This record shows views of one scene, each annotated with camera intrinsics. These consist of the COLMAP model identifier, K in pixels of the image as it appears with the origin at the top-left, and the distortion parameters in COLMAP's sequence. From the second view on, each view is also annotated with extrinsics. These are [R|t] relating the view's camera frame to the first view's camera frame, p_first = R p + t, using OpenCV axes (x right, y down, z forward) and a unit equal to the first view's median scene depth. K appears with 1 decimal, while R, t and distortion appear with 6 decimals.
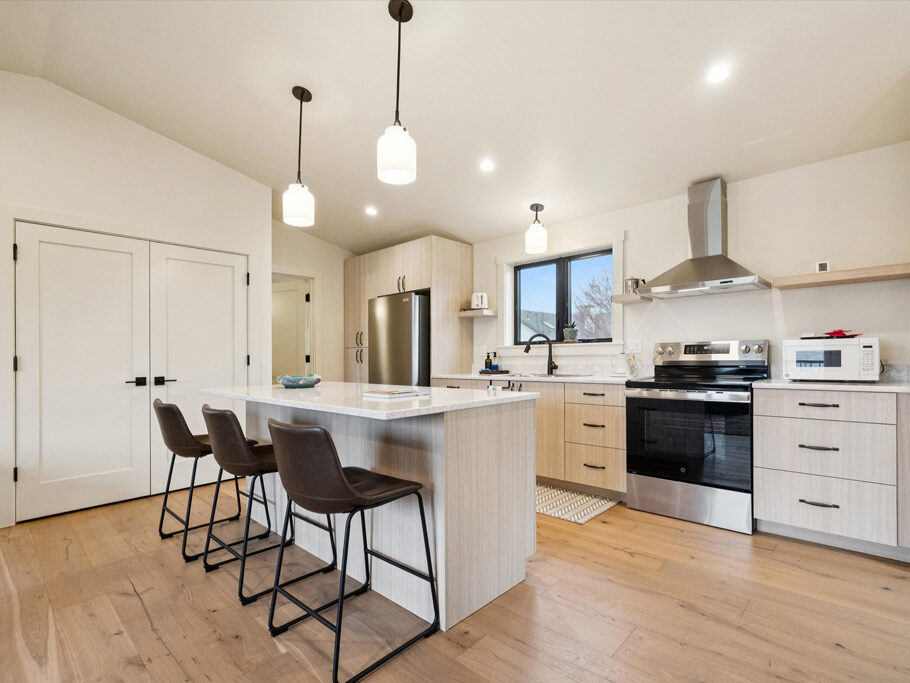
lens RADIAL K [[452.6, 0, 460.2], [0, 452.6, 364.2], [0, 0, 1]] dist [0.009439, -0.004587]
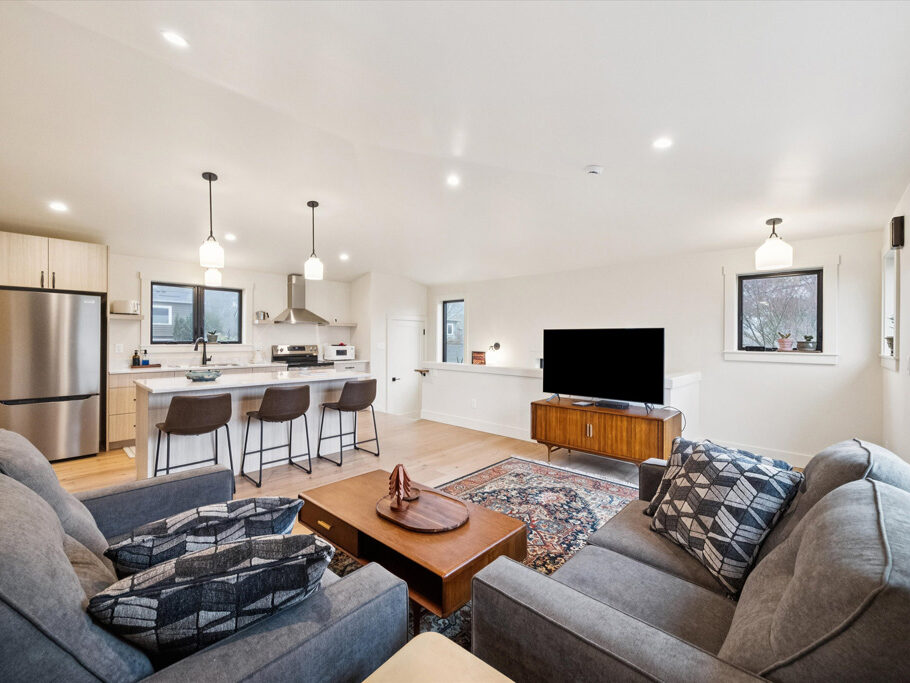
lens RADIAL K [[388.7, 0, 461.2], [0, 388.7, 337.6], [0, 0, 1]] dist [0.002819, 0.001490]
pose [[0.002424, 0.017507, 0.999844, -1.233975], [0.008655, 0.999809, -0.017528, -0.041556], [-0.999960, 0.008697, 0.002272, 0.146560]]
